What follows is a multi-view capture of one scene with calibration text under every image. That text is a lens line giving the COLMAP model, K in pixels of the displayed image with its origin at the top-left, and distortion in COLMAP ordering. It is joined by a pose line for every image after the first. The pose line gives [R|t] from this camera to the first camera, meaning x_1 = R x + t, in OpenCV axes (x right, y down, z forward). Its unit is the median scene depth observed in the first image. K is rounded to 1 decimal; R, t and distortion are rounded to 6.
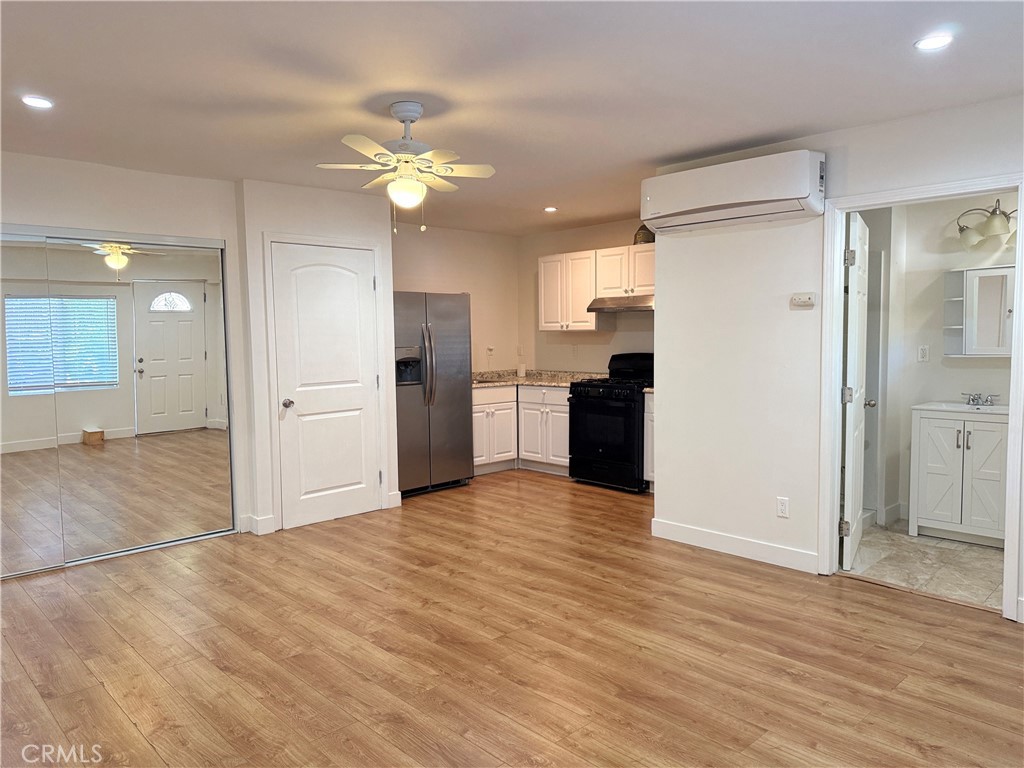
lens RADIAL K [[722.8, 0, 511.5], [0, 722.8, 390.0], [0, 0, 1]] dist [0.072203, -0.094358]
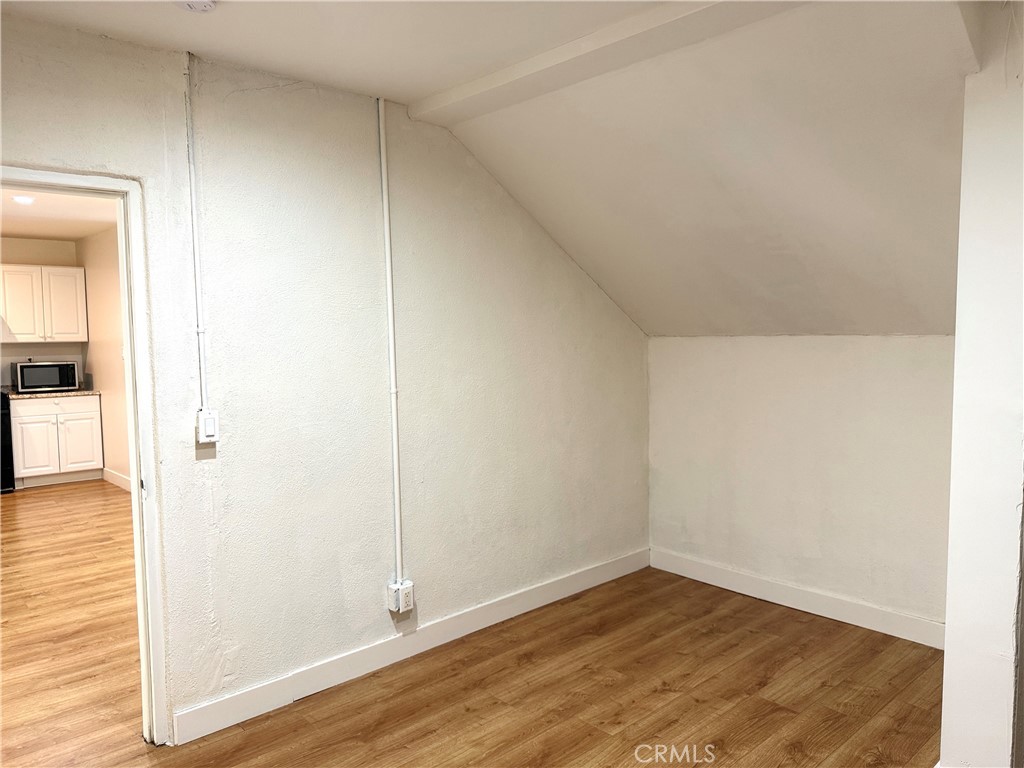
lens RADIAL K [[722.8, 0, 522.8], [0, 722.8, 380.6], [0, 0, 1]] dist [0.072203, -0.094358]
pose [[0.008563, -0.058637, 0.998243, -1.008294], [0.094603, 0.993849, 0.057567, -0.016815], [-0.995478, 0.093944, 0.014058, 0.220005]]
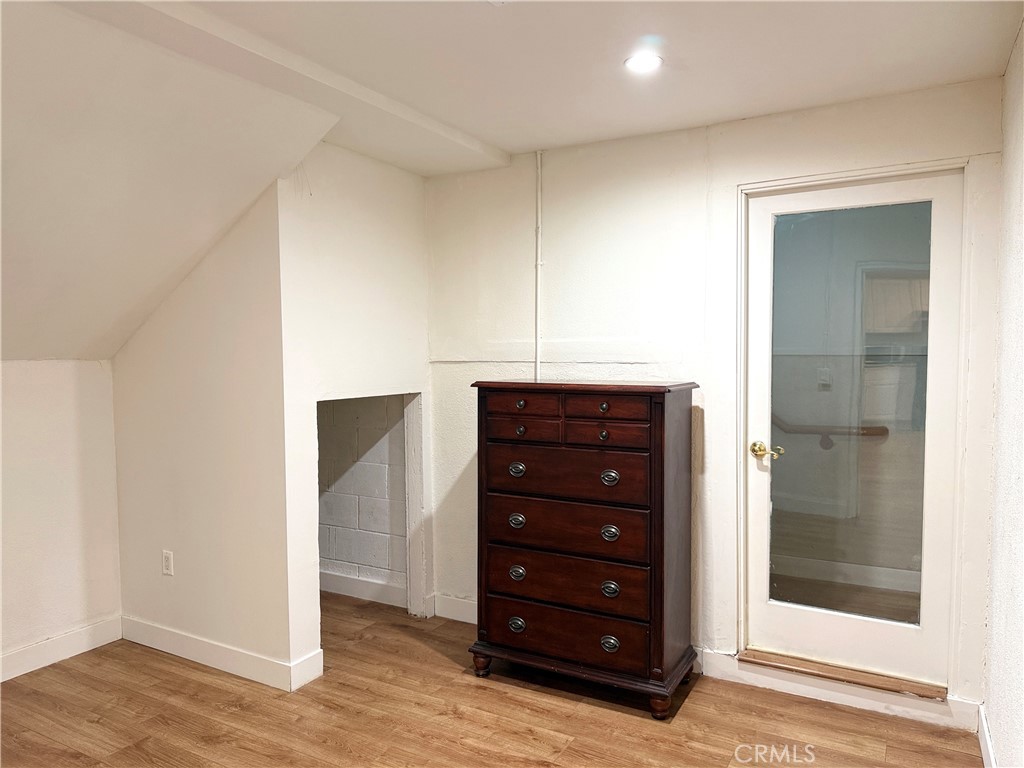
lens RADIAL K [[722.8, 0, 509.8], [0, 722.8, 383.3], [0, 0, 1]] dist [0.072203, -0.094358]
pose [[-0.951839, 0.034827, -0.304615, -0.627271], [-0.007303, 0.990670, 0.136085, -0.051503], [0.306513, 0.131756, -0.942704, 0.560966]]
